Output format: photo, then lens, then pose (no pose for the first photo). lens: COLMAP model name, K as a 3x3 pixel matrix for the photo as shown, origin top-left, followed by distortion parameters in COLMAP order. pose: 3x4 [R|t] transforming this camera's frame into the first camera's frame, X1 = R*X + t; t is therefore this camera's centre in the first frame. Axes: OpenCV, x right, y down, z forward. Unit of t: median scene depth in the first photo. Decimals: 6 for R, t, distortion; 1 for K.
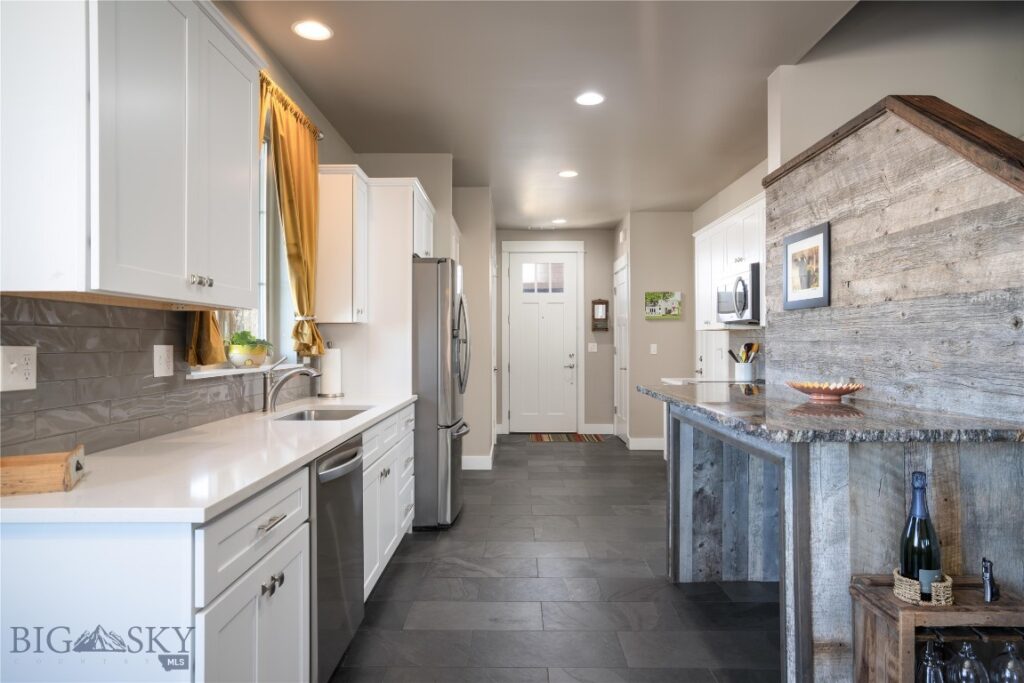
lens RADIAL K [[616.0, 0, 512.0], [0, 616.0, 341.5], [0, 0, 1]] dist [-0.026526, 0.001735]
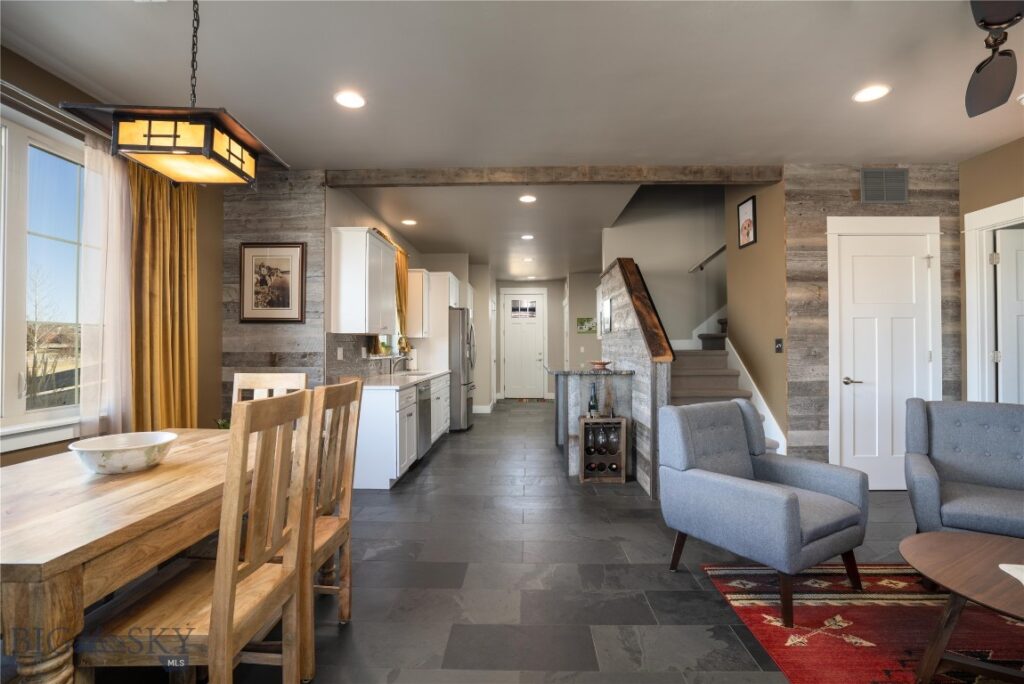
lens RADIAL K [[473.6, 0, 512.0], [0, 473.6, 342.0], [0, 0, 1]] dist [-0.034824, 0.000242]
pose [[0.999627, -0.003133, -0.027139, 0.062882], [0.002932, 0.999968, -0.007408, -0.000144], [0.027161, 0.007325, 0.999604, -0.392216]]
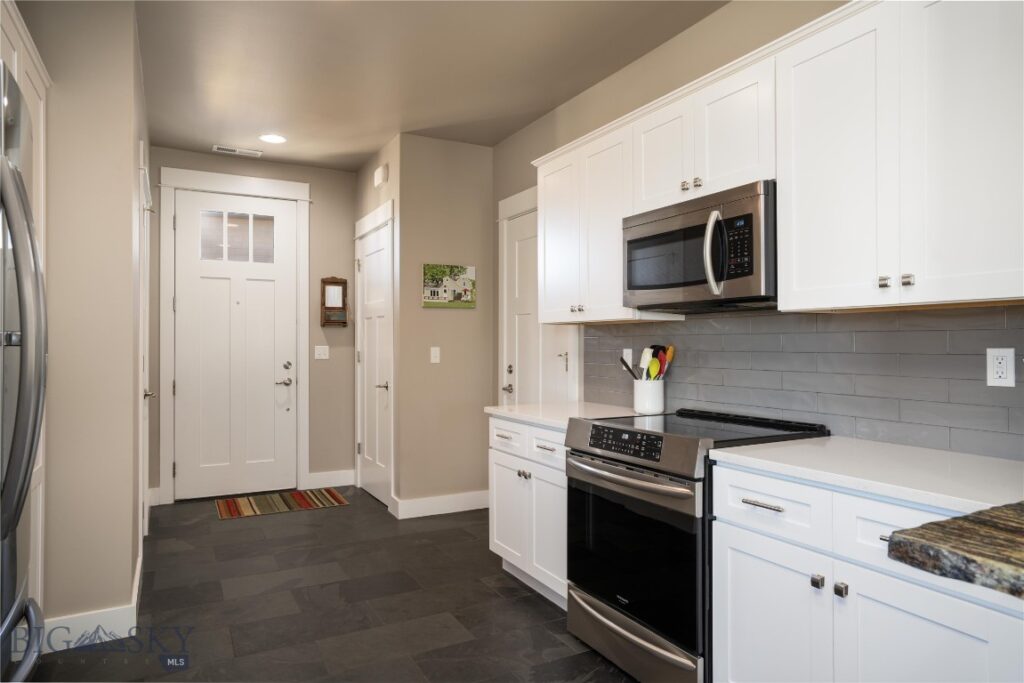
lens RADIAL K [[616.0, 0, 512.0], [0, 616.0, 341.5], [0, 0, 1]] dist [-0.026526, 0.001735]
pose [[0.872022, 0.003526, 0.489454, -0.010519], [-0.002046, 0.999992, -0.003559, 0.000846], [-0.489462, 0.002102, 0.872022, 0.411595]]
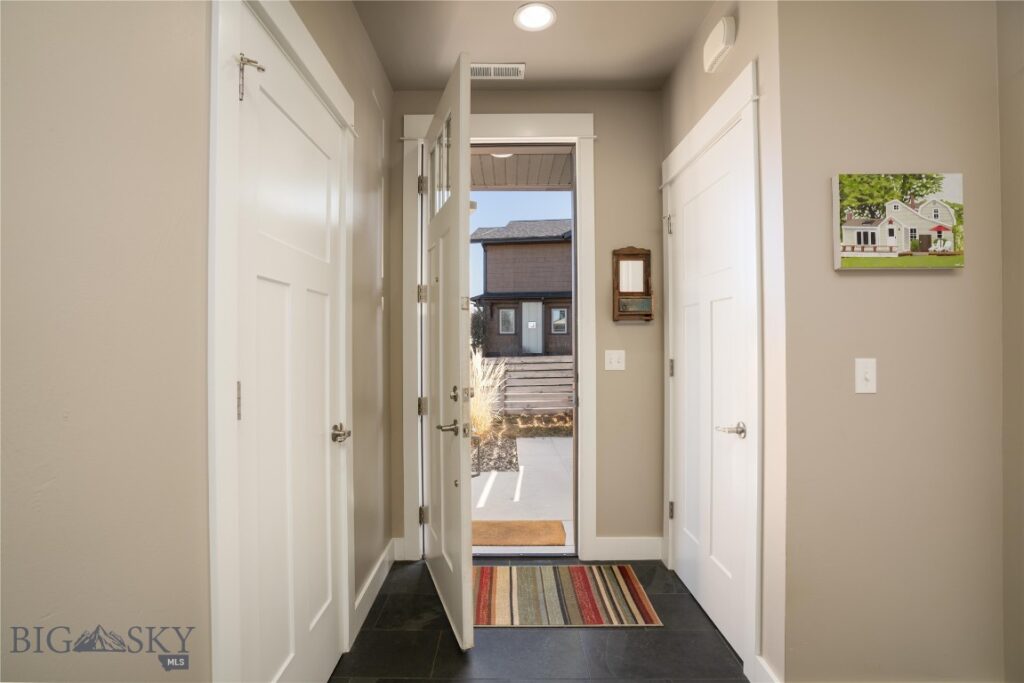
lens RADIAL K [[473.6, 0, 512.0], [0, 473.6, 341.5], [0, 0, 1]] dist [-0.034824, 0.000242]
pose [[0.999760, -0.001244, 0.021893, 0.061766], [0.001236, 0.999999, 0.000350, -0.003506], [-0.021894, -0.000323, 0.999760, 0.792143]]
